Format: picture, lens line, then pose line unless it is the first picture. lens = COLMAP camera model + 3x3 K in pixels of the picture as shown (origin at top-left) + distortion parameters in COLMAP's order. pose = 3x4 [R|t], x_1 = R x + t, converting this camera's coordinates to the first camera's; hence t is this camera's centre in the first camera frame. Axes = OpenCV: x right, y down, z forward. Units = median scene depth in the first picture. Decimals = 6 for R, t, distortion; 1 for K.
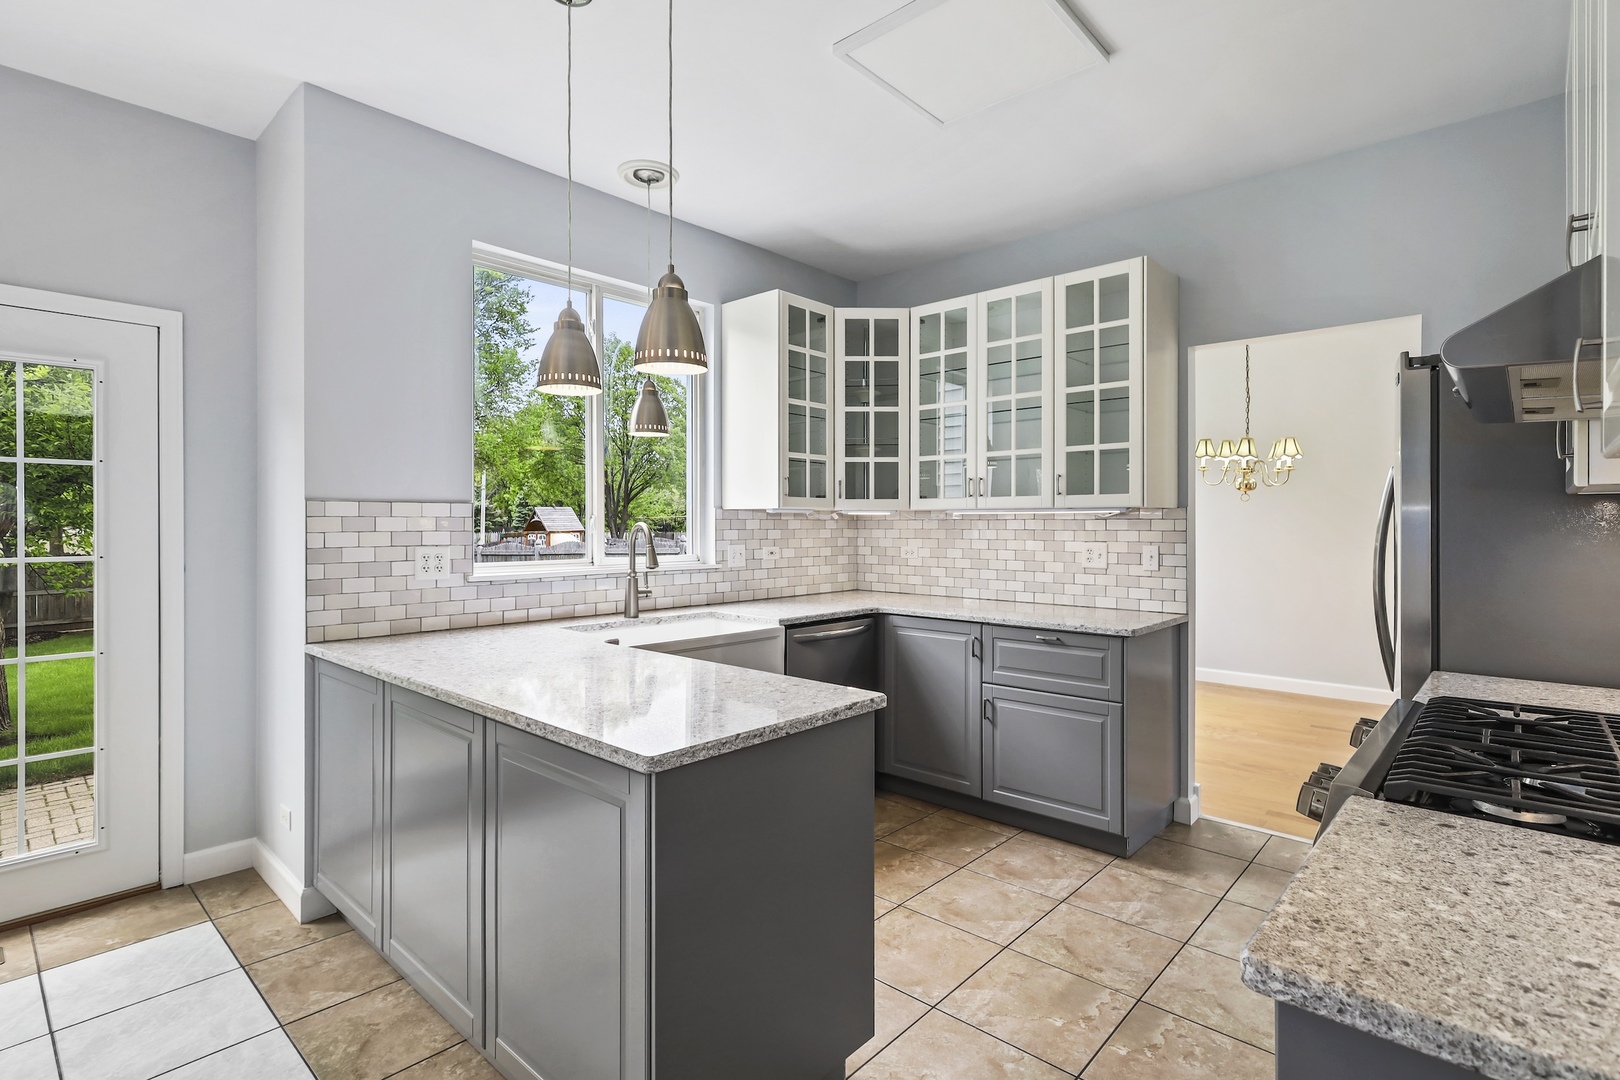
lens RADIAL K [[772.0, 0, 817.8], [0, 772.0, 524.5], [0, 0, 1]] dist [0.001309, -0.000546]
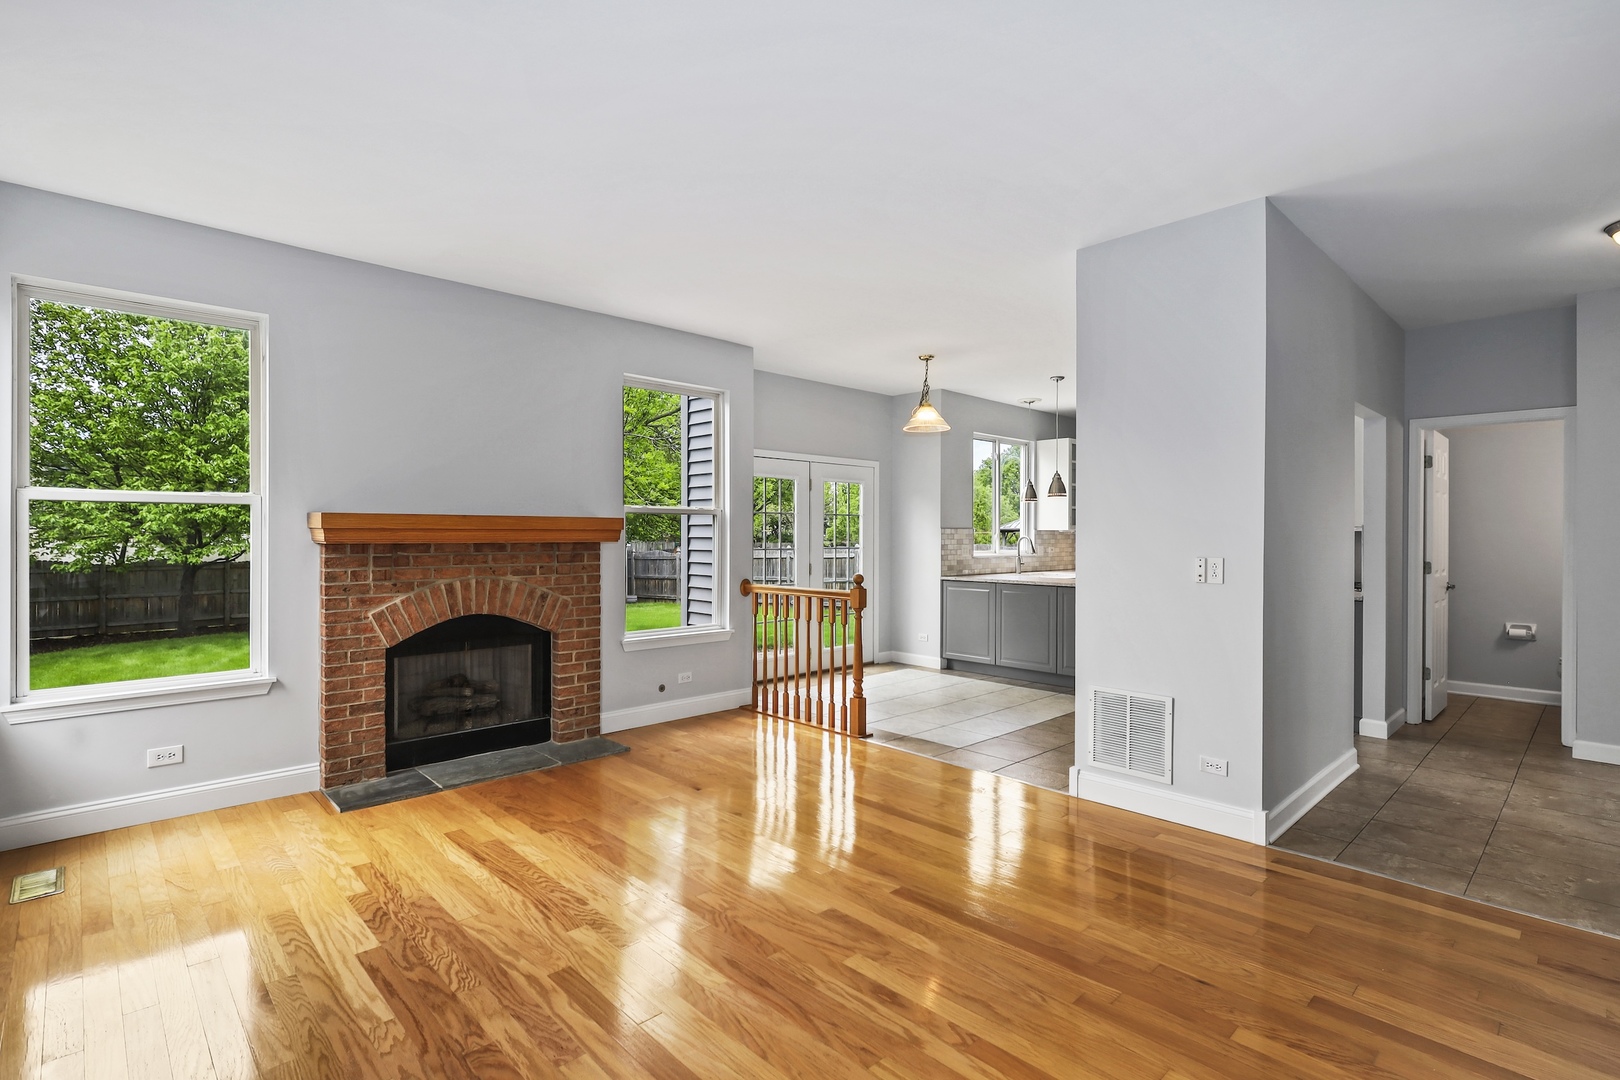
lens RADIAL K [[772.0, 0, 804.9], [0, 772.0, 535.6], [0, 0, 1]] dist [0.001309, -0.000546]
pose [[0.996934, 0.002875, -0.078198, -0.714277], [-0.002934, 0.999995, -0.000649, -0.000123], [0.078196, 0.000877, 0.996938, -1.516733]]
